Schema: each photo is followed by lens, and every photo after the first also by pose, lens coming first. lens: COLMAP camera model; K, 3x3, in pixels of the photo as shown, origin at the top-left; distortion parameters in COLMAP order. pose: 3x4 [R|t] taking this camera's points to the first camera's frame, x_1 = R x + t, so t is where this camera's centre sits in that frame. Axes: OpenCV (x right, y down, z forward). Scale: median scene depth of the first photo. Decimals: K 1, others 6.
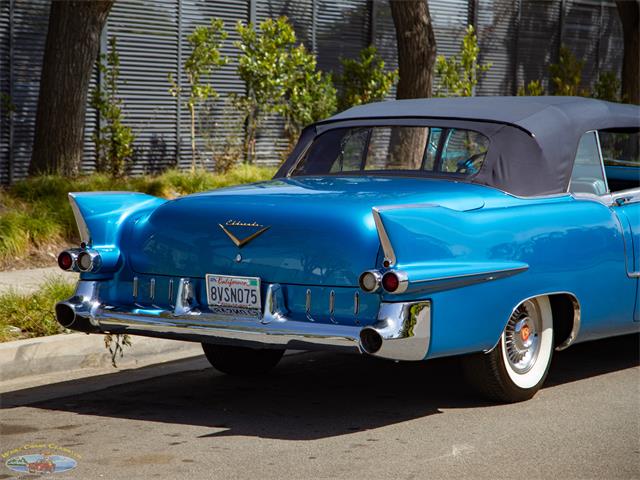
lens RADIAL K [[2036.5, 0, 309.6], [0, 2036.5, 252.0], [0, 0, 1]] dist [0.606567, 1.366565]
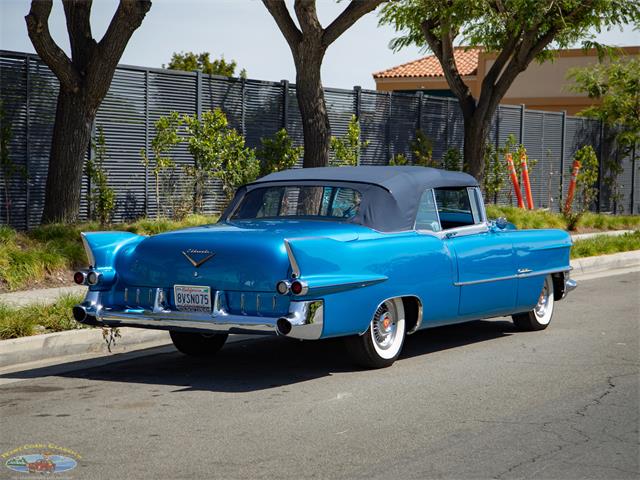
lens RADIAL K [[2036.5, 0, 309.6], [0, 2036.5, 252.0], [0, 0, 1]] dist [0.606567, 1.366565]
pose [[0.999262, -0.009682, 0.037174, -0.006532], [0.010814, 0.999480, -0.030370, 0.031928], [-0.036860, 0.030749, 0.998847, -0.486767]]
